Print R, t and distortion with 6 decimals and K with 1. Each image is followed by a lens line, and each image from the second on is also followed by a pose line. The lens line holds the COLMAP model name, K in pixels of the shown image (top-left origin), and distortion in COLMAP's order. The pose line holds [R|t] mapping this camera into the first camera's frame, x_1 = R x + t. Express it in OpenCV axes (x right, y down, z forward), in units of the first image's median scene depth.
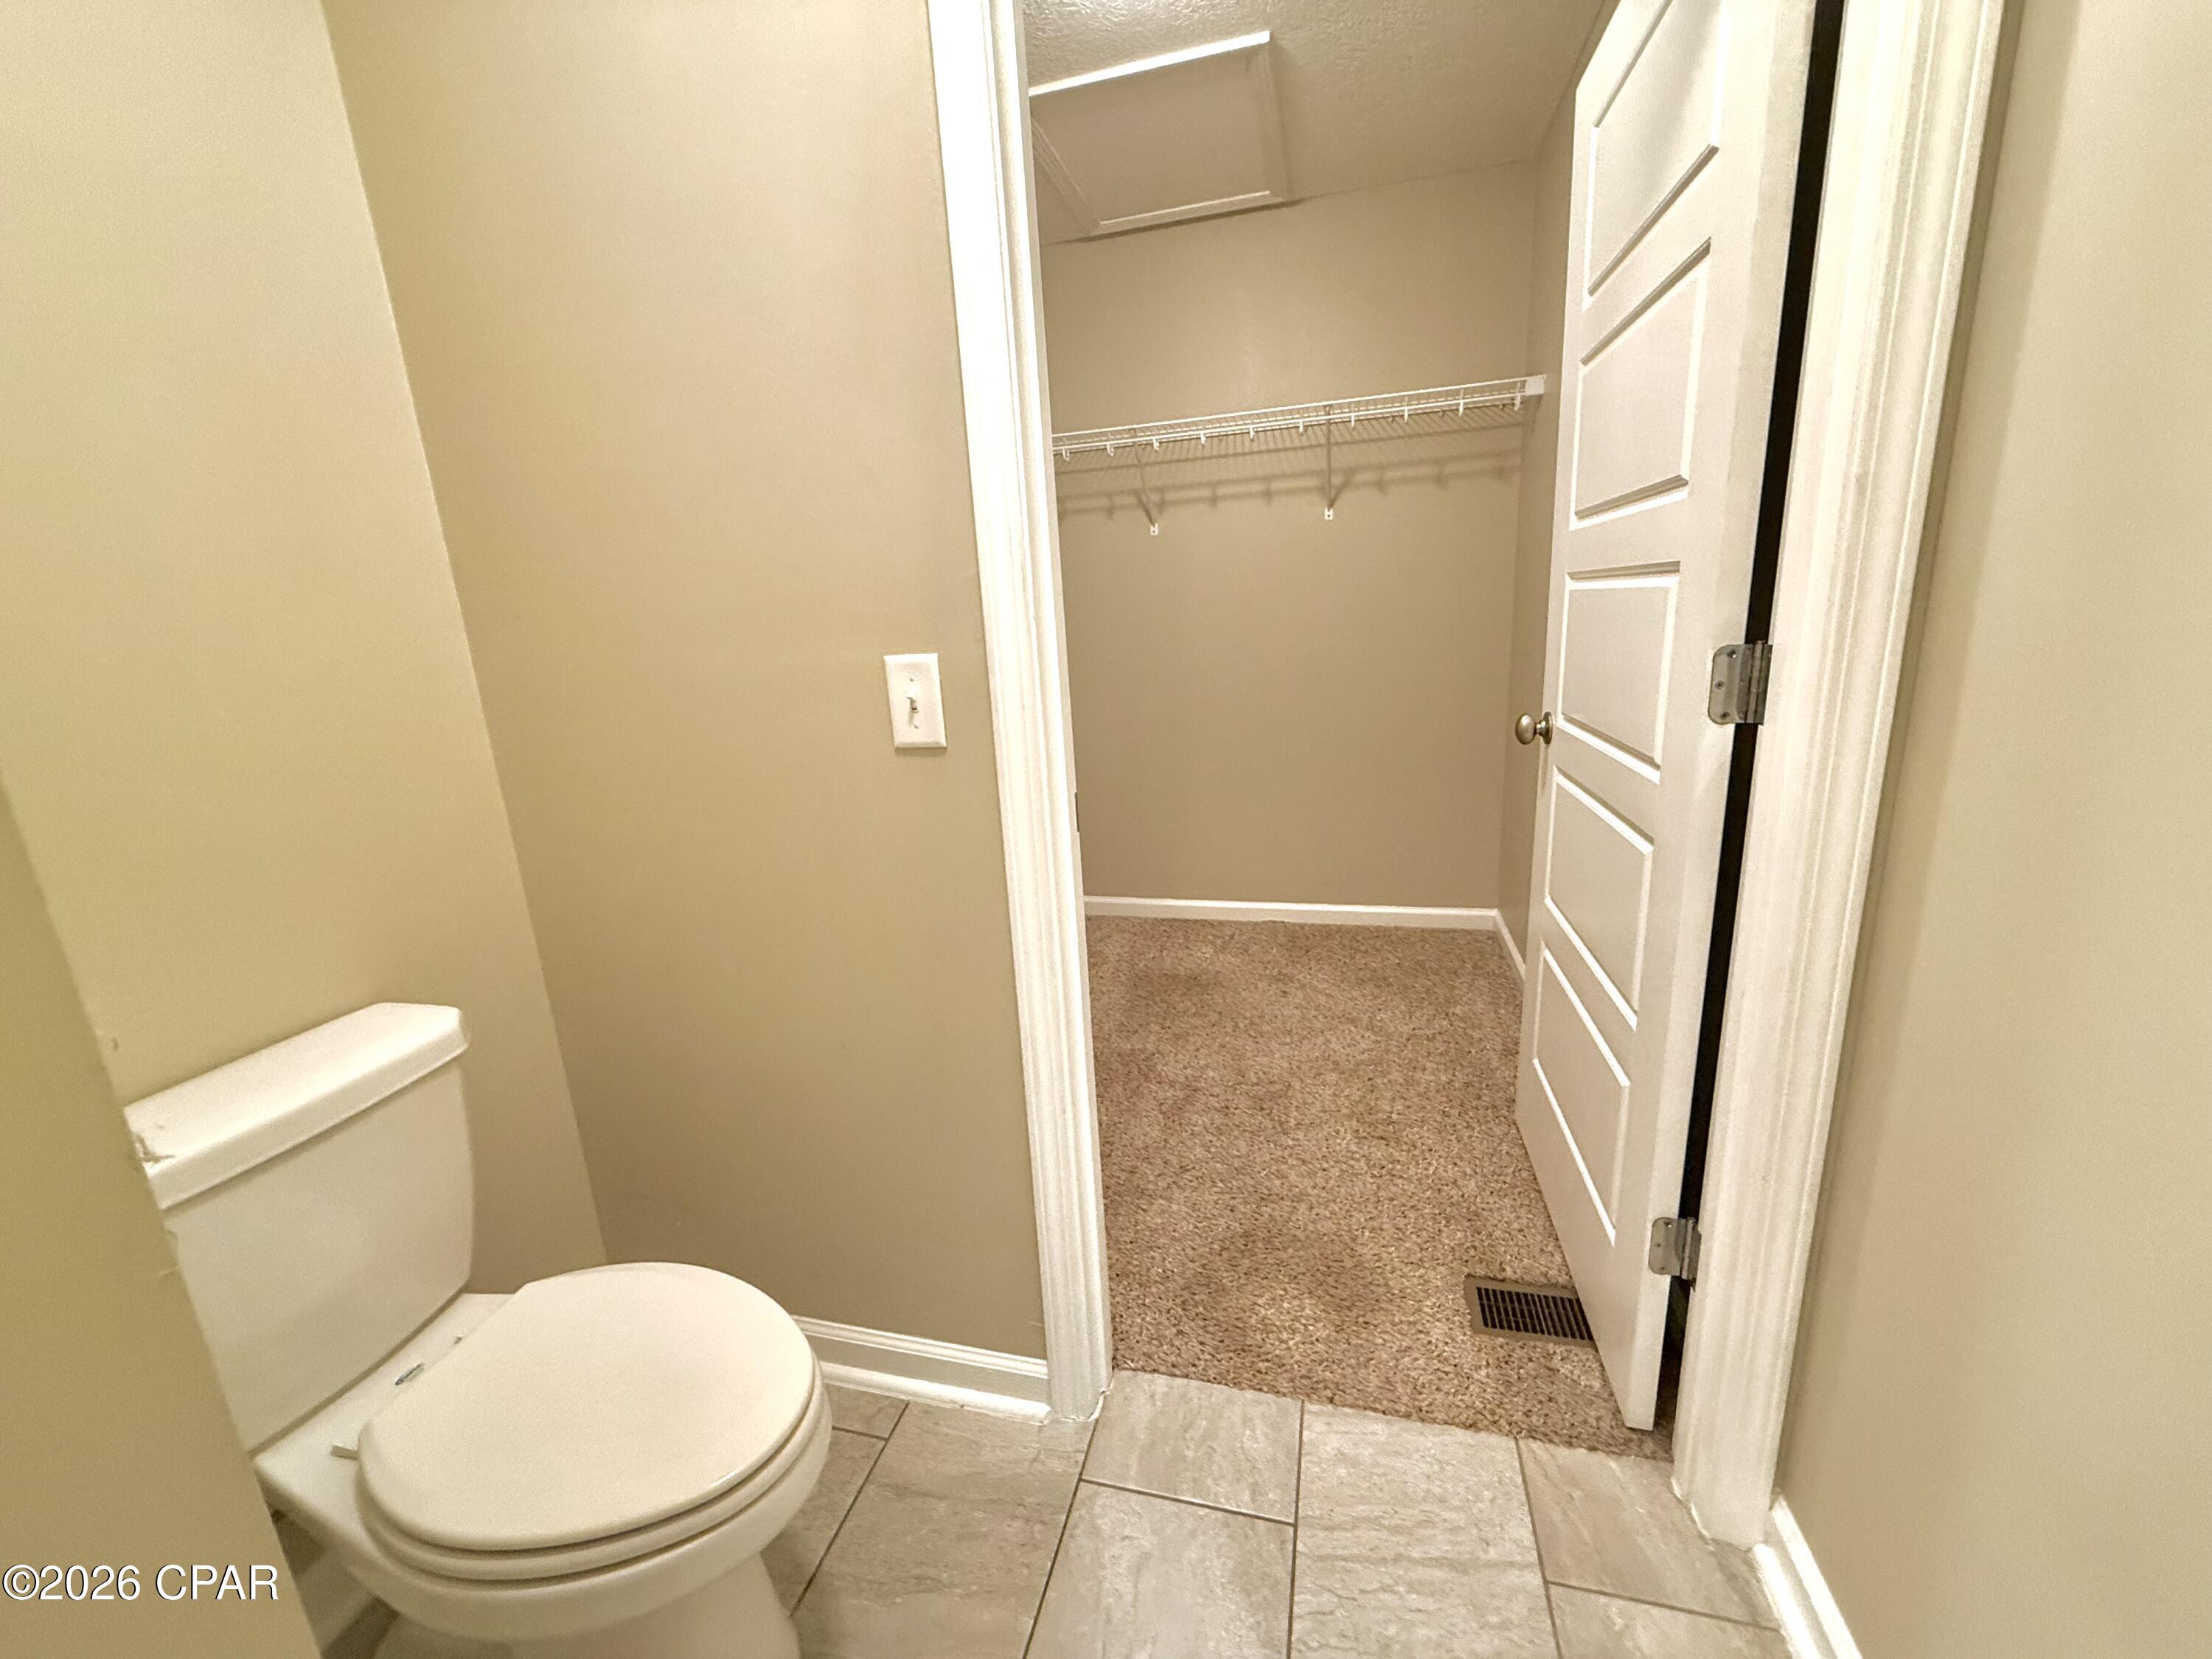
lens RADIAL K [[879.3, 0, 1103.0], [0, 879.3, 834.0], [0, 0, 1]] dist [0.000012, 0.000194]
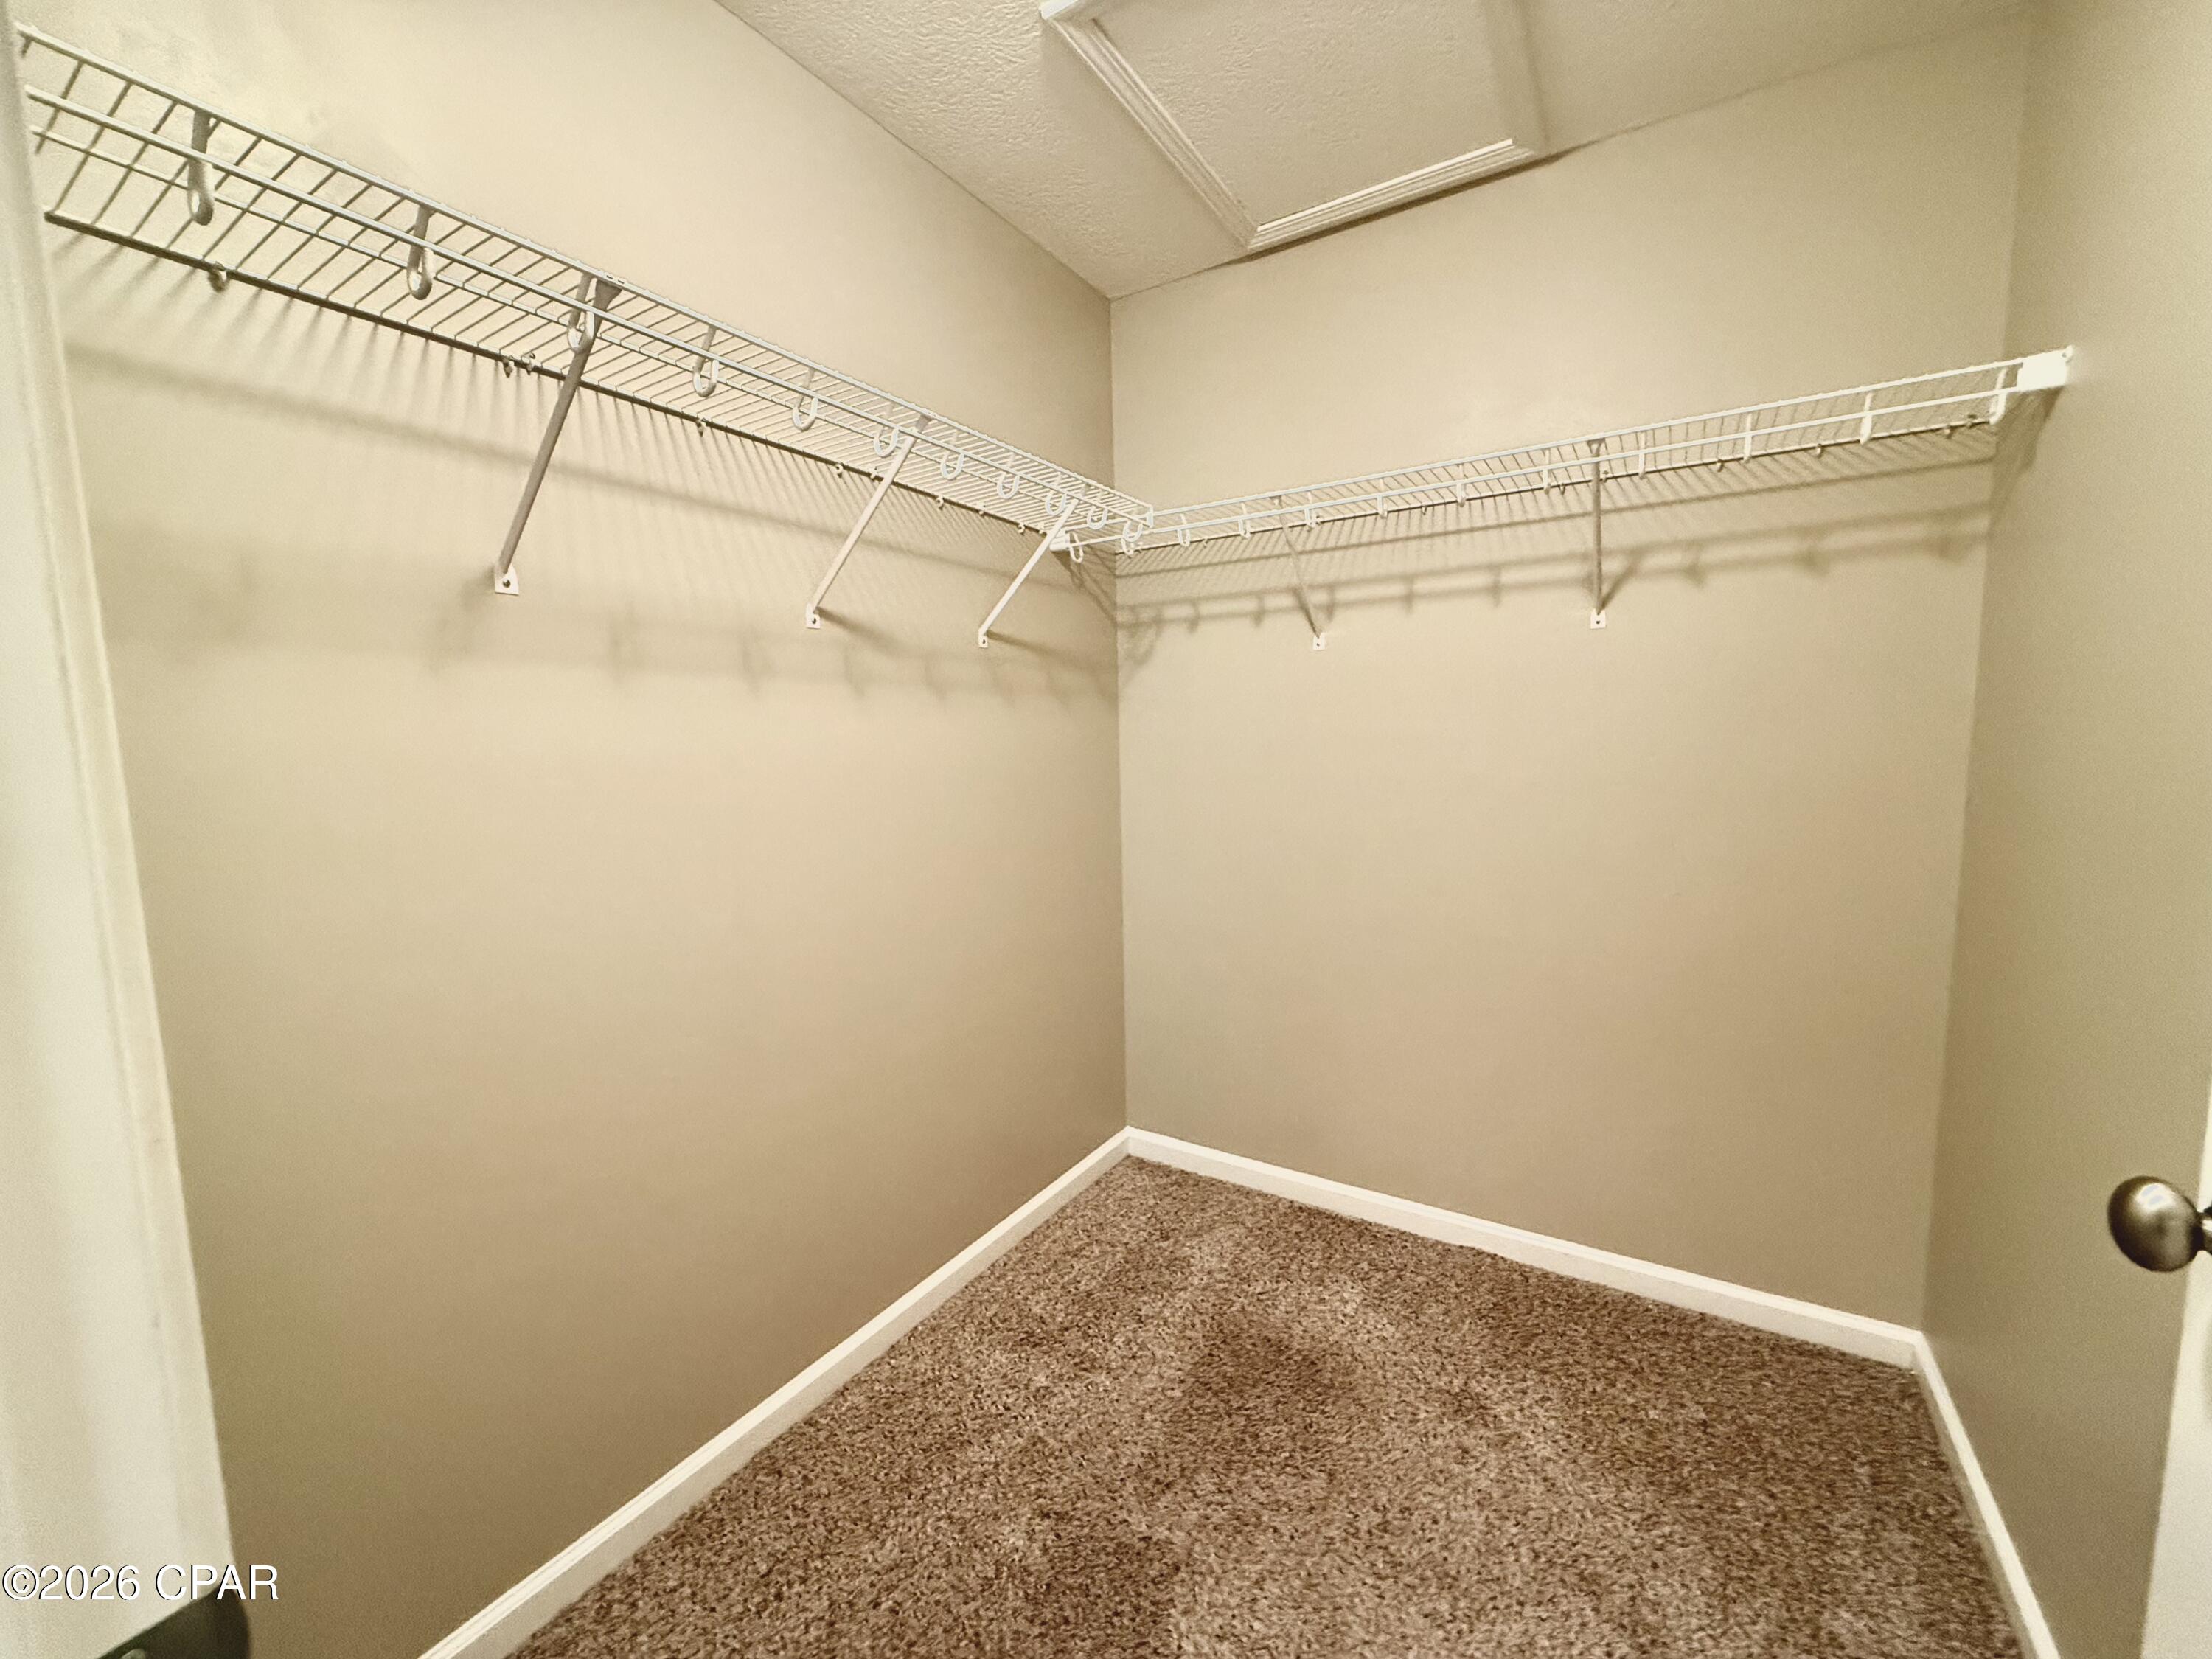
lens RADIAL K [[879.3, 0, 1107.4], [0, 879.3, 828.2], [0, 0, 1]] dist [0.000012, 0.000194]
pose [[0.954684, 0.068737, -0.289574, 0.119397], [-0.104355, 0.988505, -0.109398, -0.116834], [0.278726, 0.134659, 0.950883, 0.341049]]
